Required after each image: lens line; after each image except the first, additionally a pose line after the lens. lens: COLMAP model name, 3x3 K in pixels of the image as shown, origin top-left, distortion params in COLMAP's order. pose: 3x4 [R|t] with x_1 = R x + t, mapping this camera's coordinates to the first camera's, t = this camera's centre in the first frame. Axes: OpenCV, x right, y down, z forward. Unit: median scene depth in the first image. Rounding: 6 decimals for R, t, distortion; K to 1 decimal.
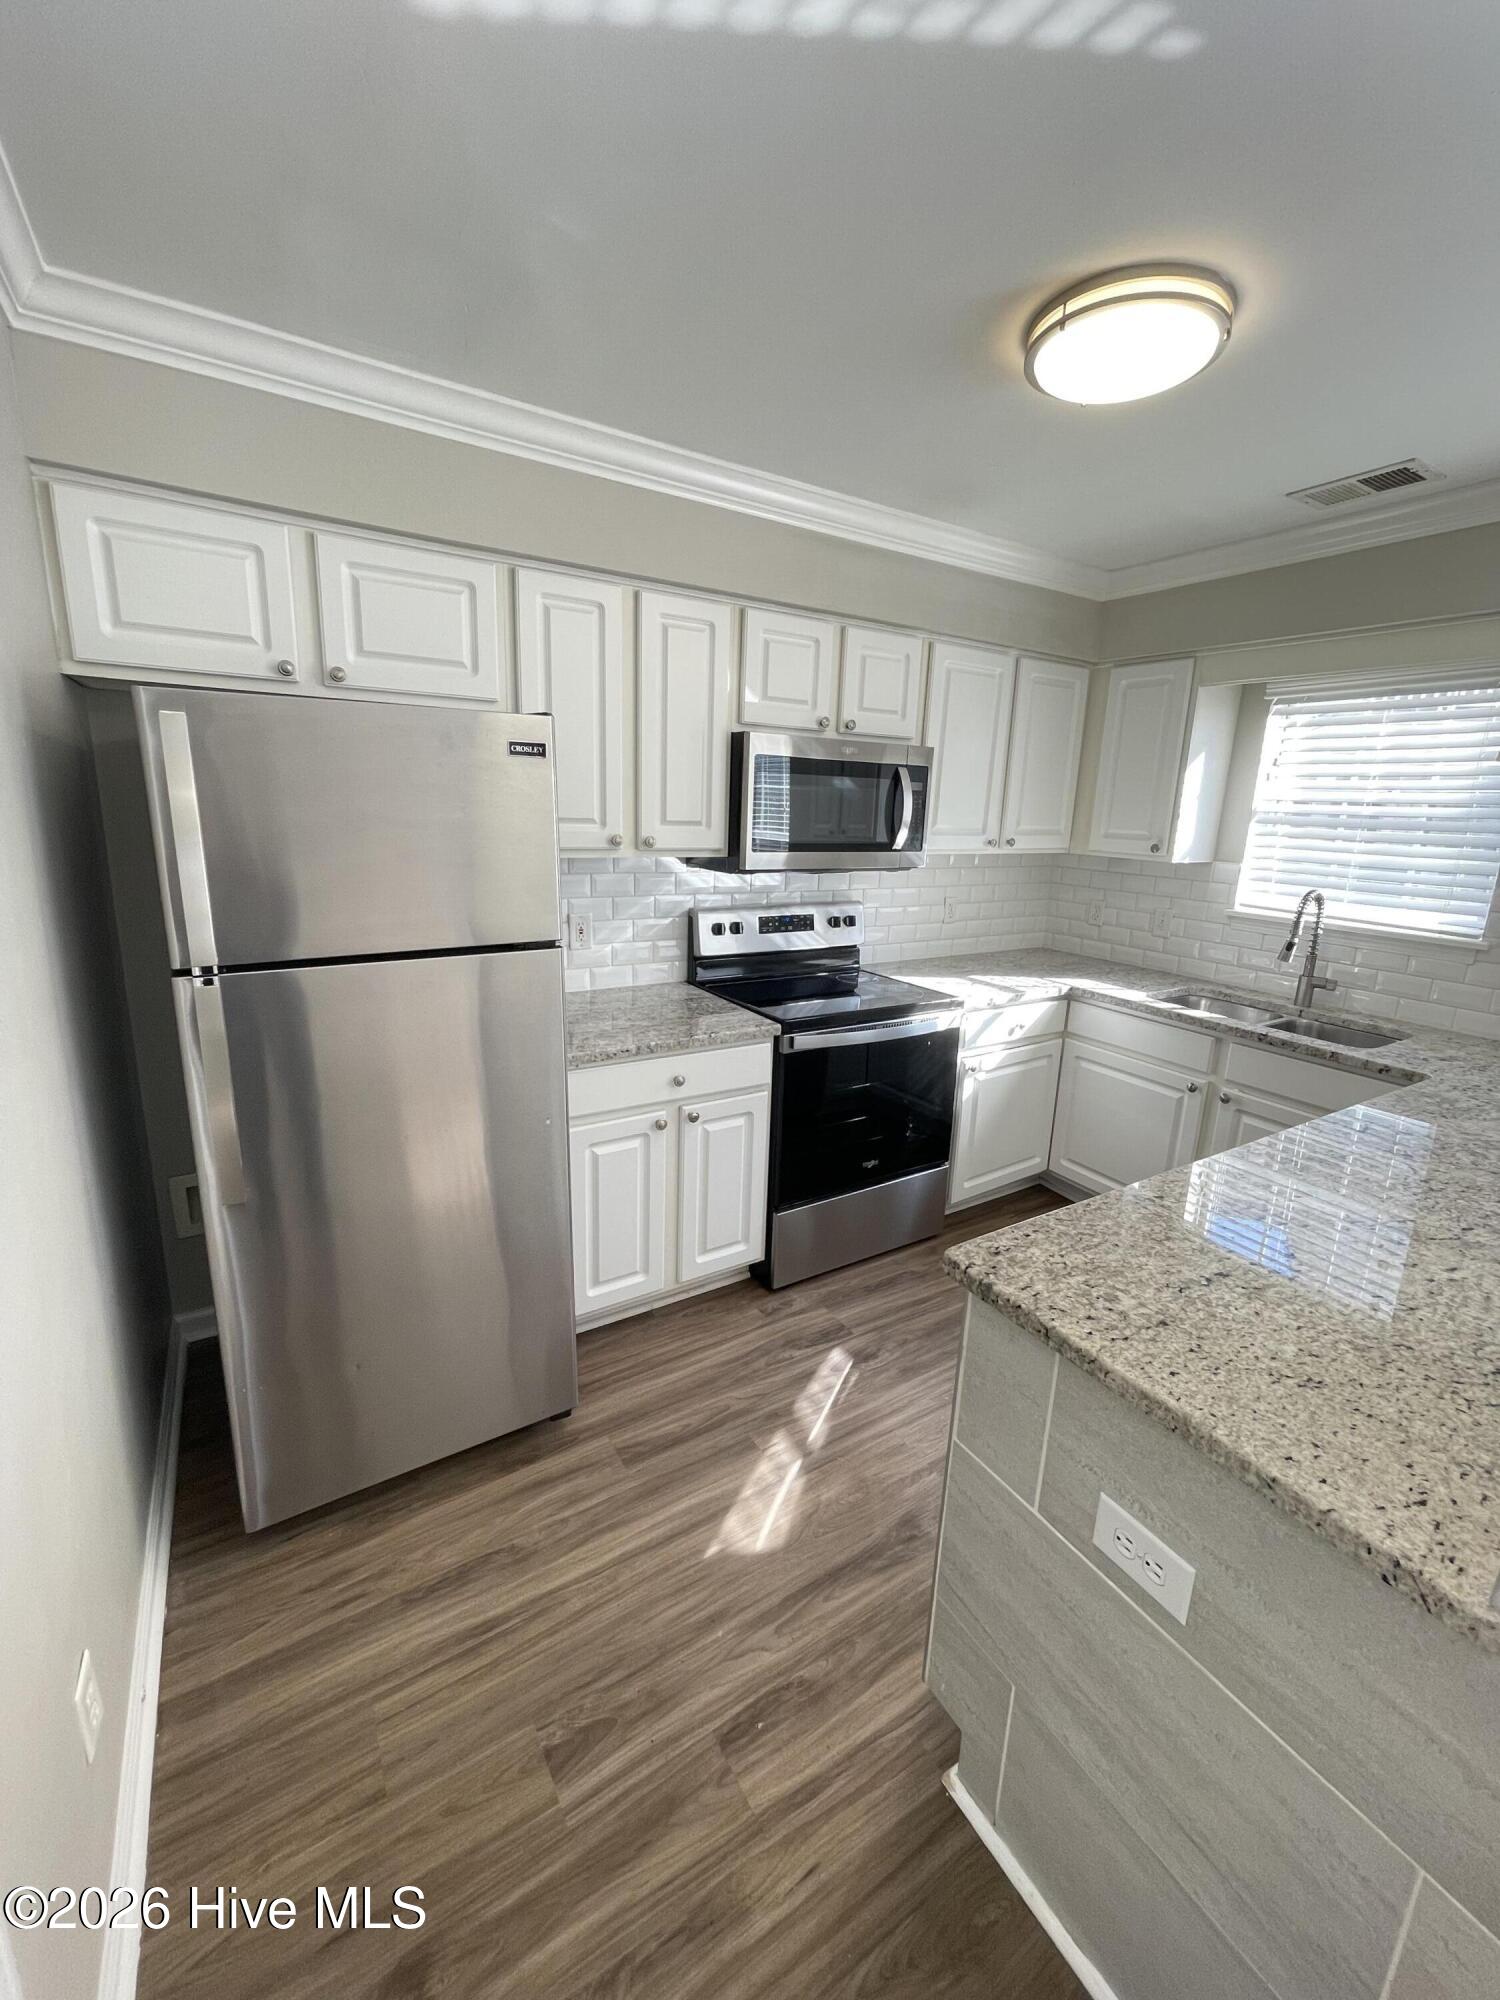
lens RADIAL K [[807.1, 0, 747.2], [0, 807.1, 994.5], [0, 0, 1]] dist [-0.004152, 0.000438]
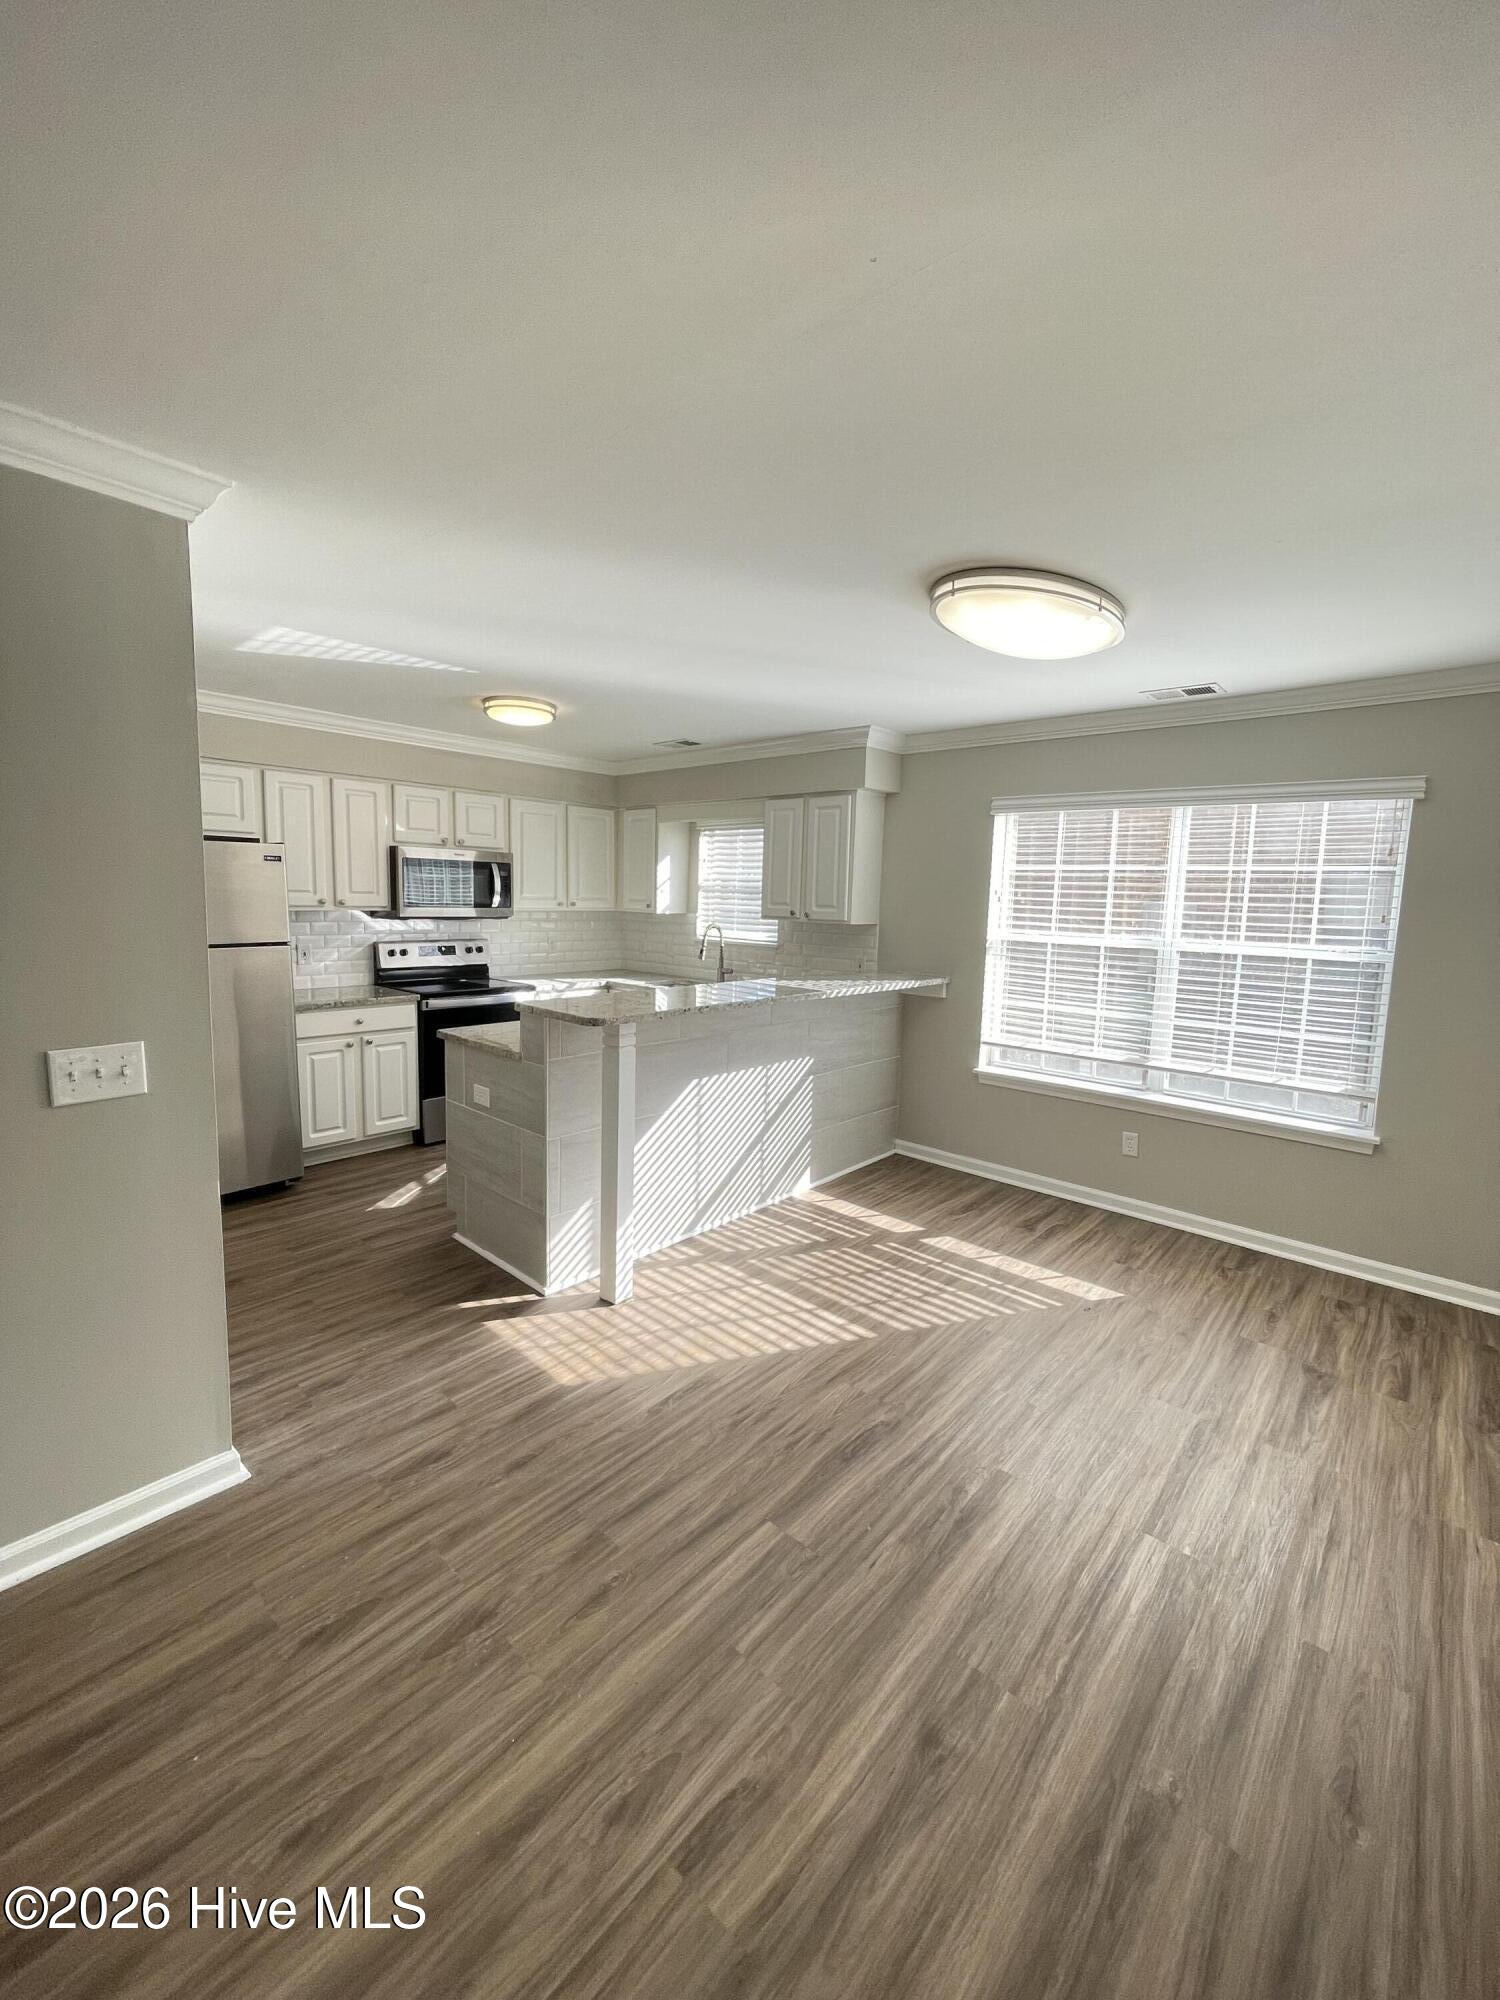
lens RADIAL K [[807.1, 0, 747.6], [0, 807.1, 989.1], [0, 0, 1]] dist [-0.004152, 0.000438]
pose [[0.960743, -0.042337, 0.274192, 0.249836], [0.072764, 0.992144, -0.101765, 0.259726], [-0.267729, 0.117721, 0.956276, -0.985924]]
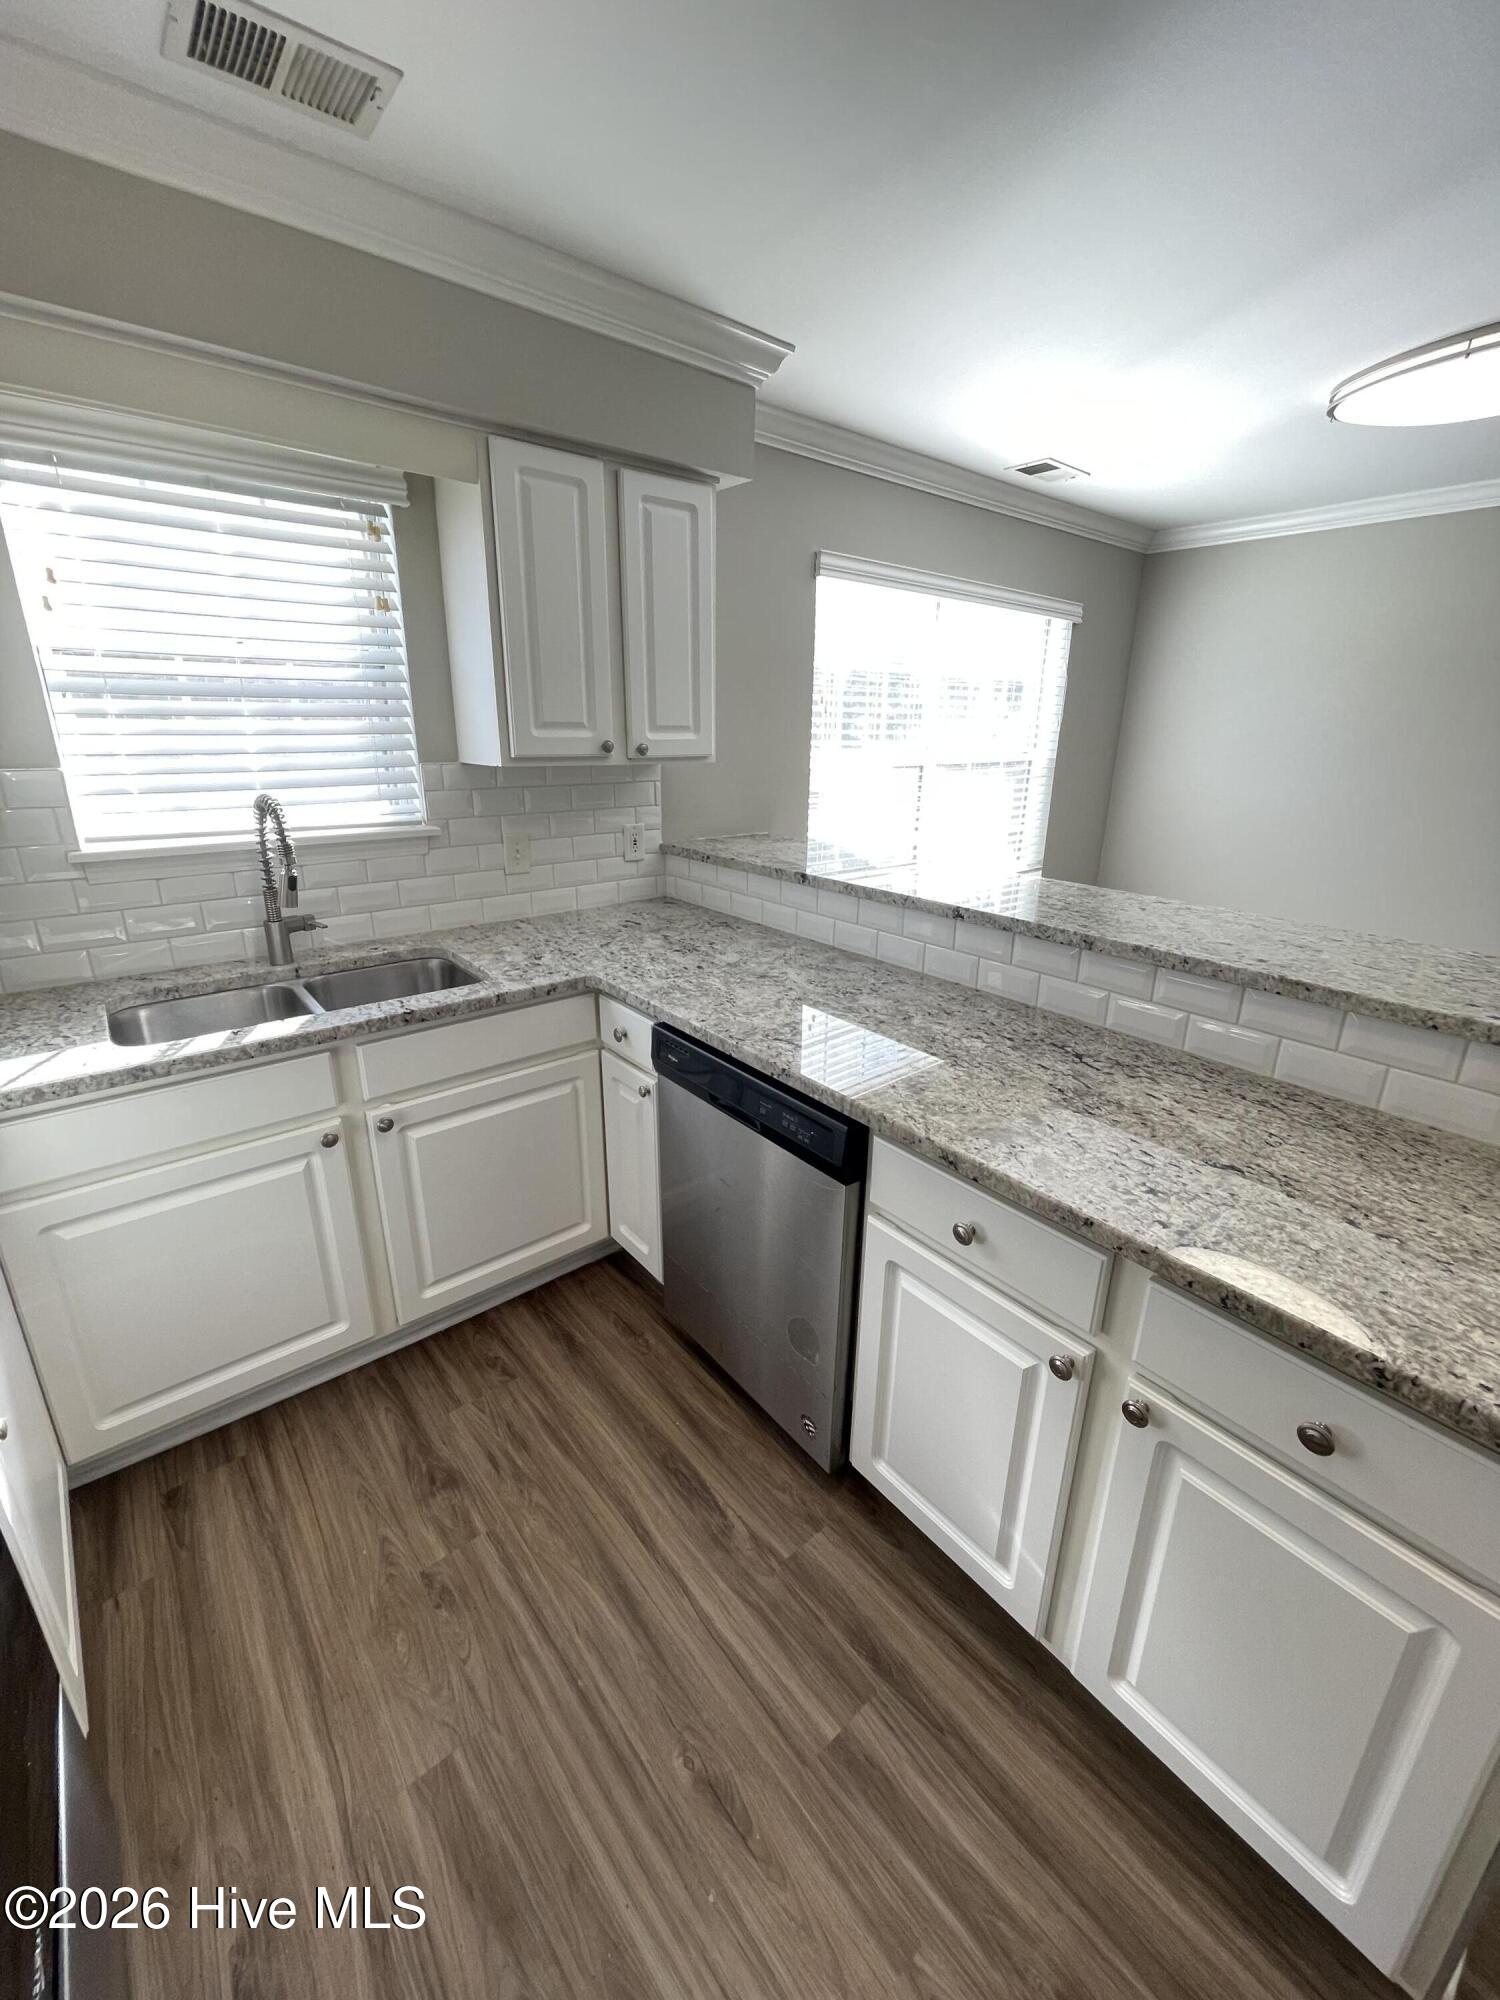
lens RADIAL K [[807.1, 0, 746.3], [0, 807.1, 984.5], [0, 0, 1]] dist [-0.004152, 0.000438]
pose [[-0.122683, -0.342854, 0.931343, -0.015973], [0.217497, 0.906331, 0.362297, -0.152482], [-0.968320, 0.247012, -0.036621, 0.730253]]
